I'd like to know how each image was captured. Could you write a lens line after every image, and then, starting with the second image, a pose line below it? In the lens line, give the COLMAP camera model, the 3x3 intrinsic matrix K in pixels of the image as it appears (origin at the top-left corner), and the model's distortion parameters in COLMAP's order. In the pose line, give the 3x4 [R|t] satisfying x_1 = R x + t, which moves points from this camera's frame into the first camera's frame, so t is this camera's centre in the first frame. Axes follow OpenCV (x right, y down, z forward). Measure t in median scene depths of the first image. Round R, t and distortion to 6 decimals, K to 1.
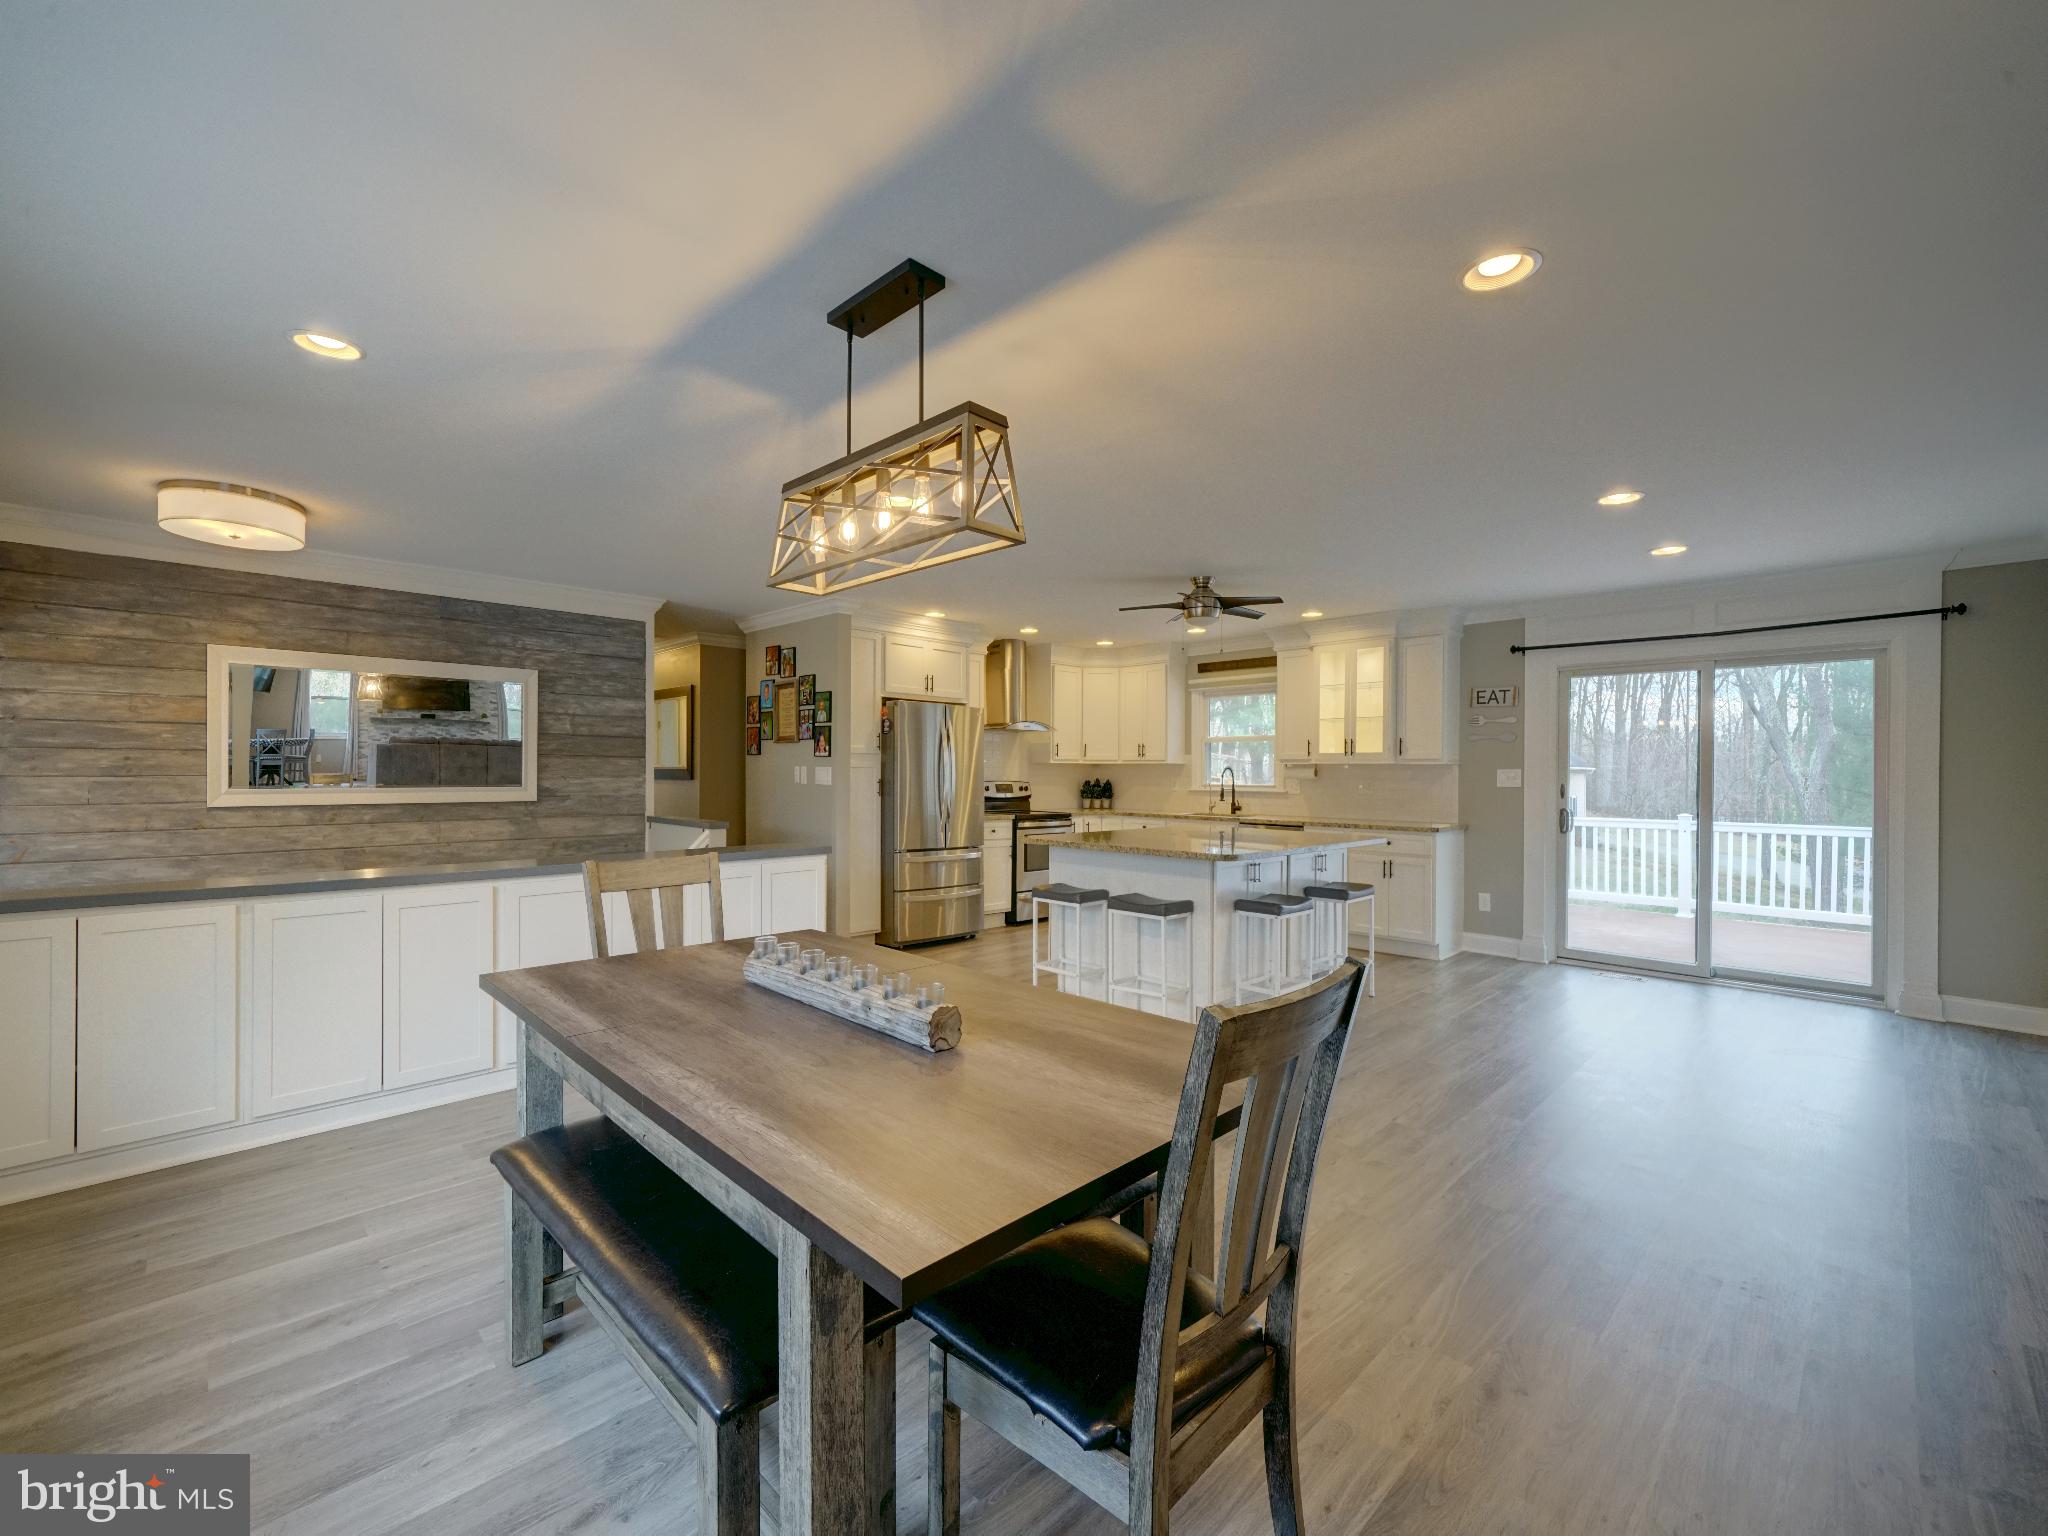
lens RADIAL K [[846.6, 0, 1003.9], [0, 846.6, 776.3], [0, 0, 1]] dist [-0.000550, 0.002666]
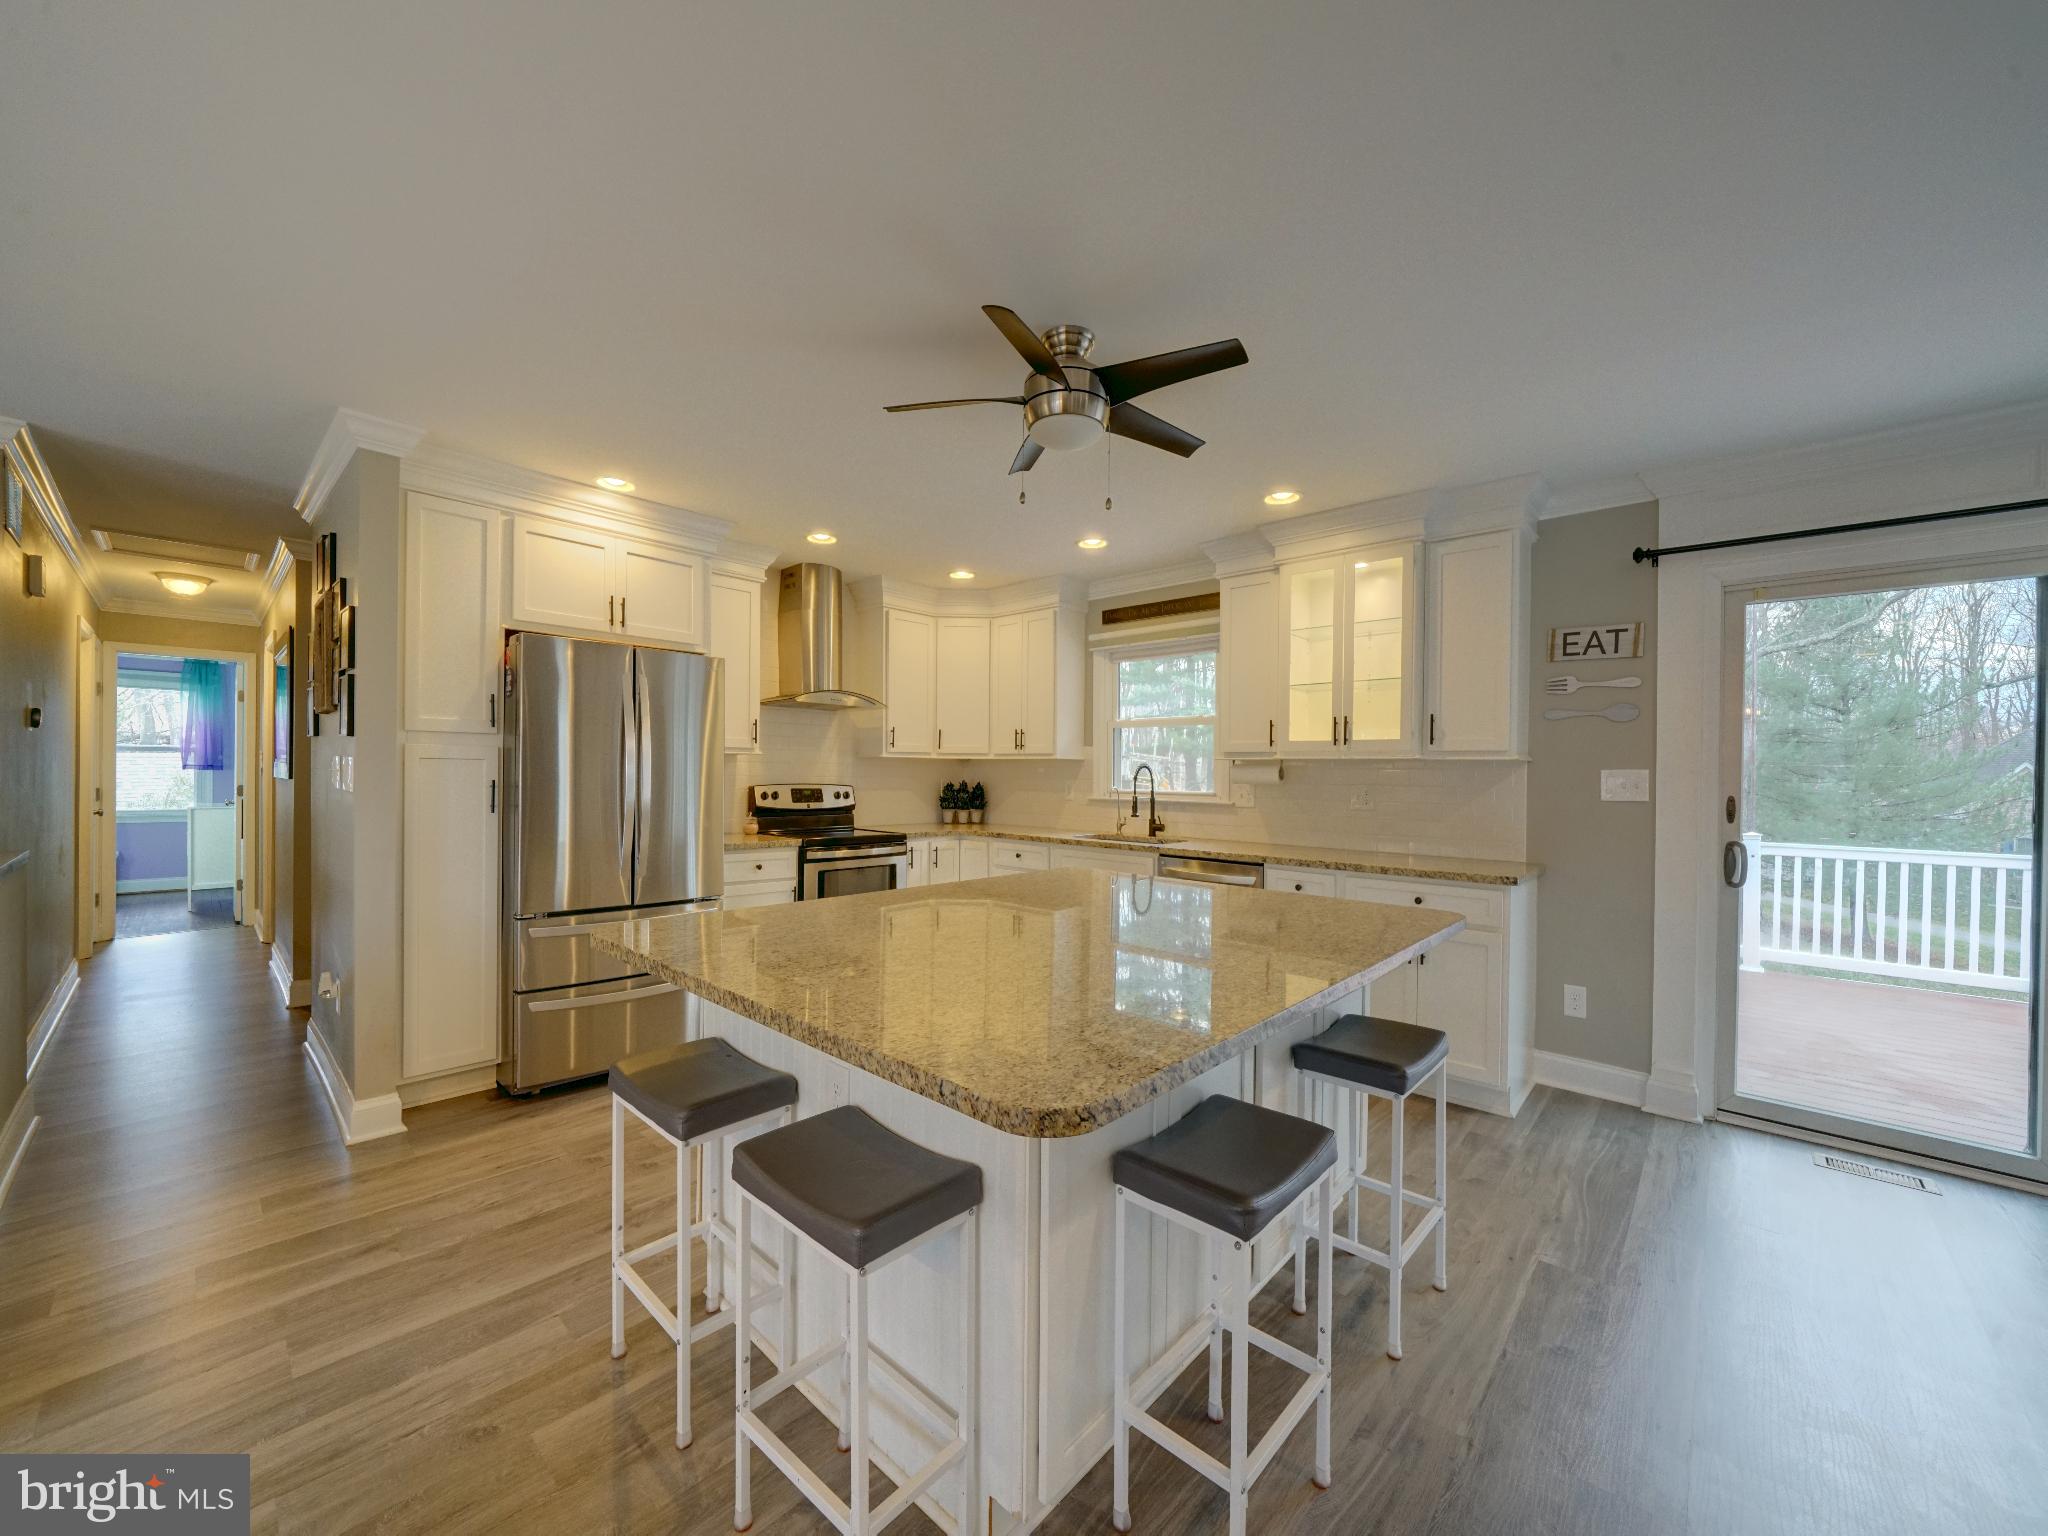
lens RADIAL K [[770.4, 0, 1005.2], [0, 770.4, 775.5], [0, 0, 1]] dist [-0.012515, 0.001050]
pose [[0.998484, 0.005776, 0.054738, 0.157567], [-0.005756, 0.999983, -0.000528, -0.001703], [-0.054740, 0.000212, 0.998501, 0.519739]]
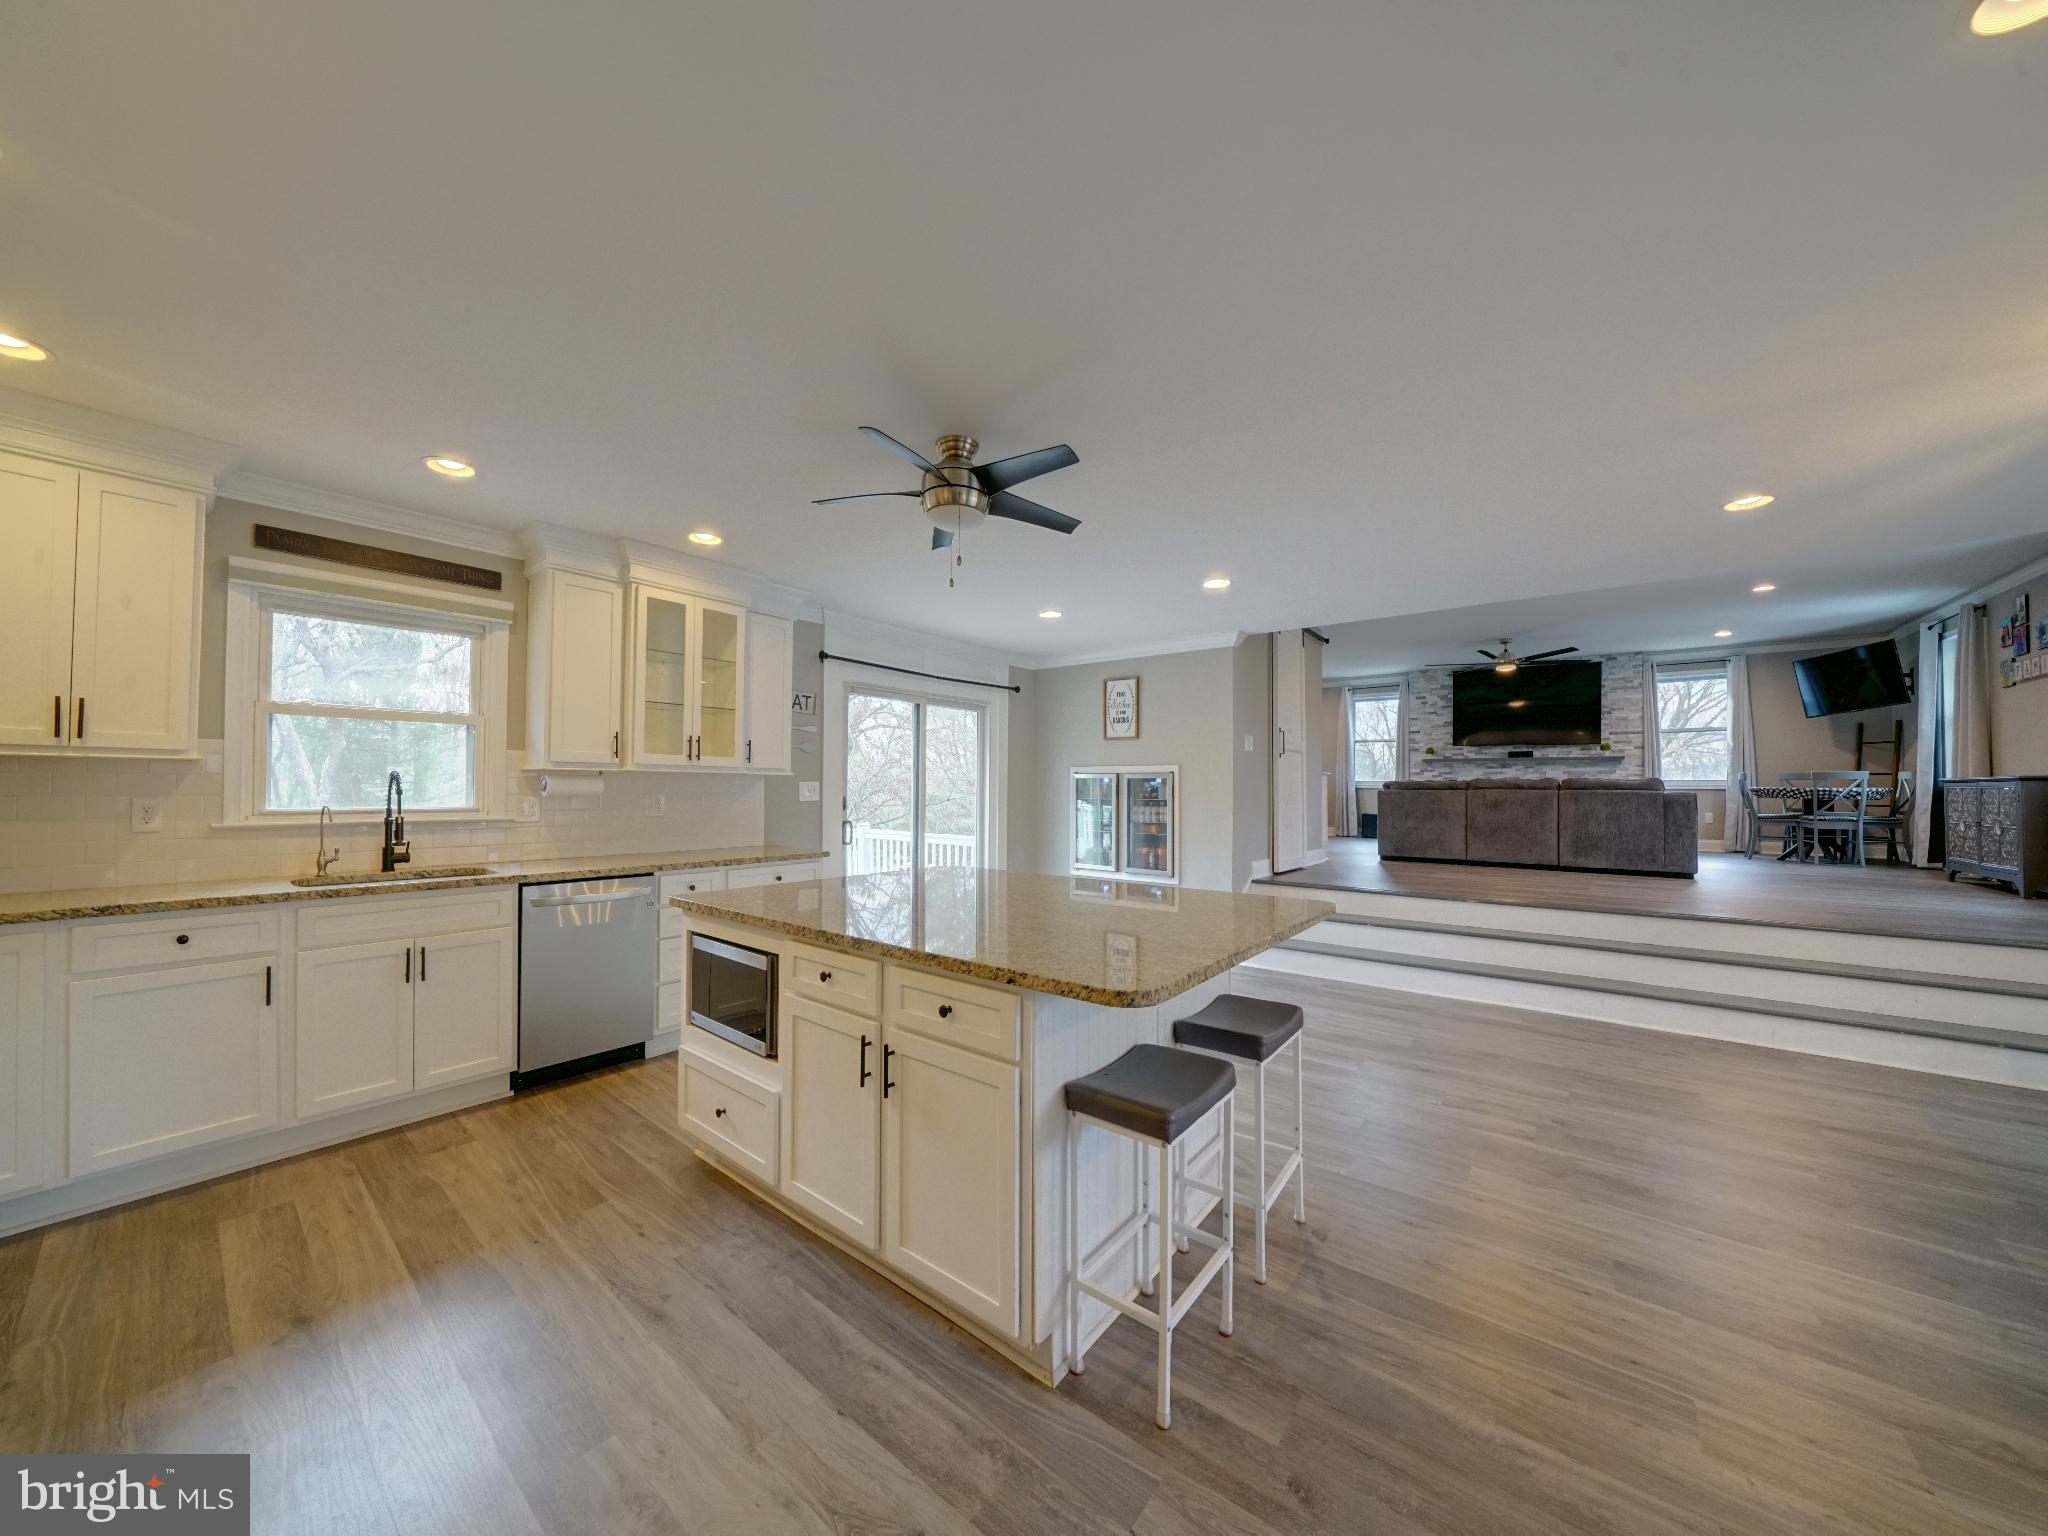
lens RADIAL K [[714.3, 0, 1005.7], [0, 714.3, 771.5], [0, 0, 1]] dist [-0.025235, 0.002059]
pose [[-0.127538, 0.017077, 0.991687, -0.206942], [-0.002638, 0.999842, -0.017557, -0.006373], [-0.991830, -0.004856, -0.127473, 0.897678]]
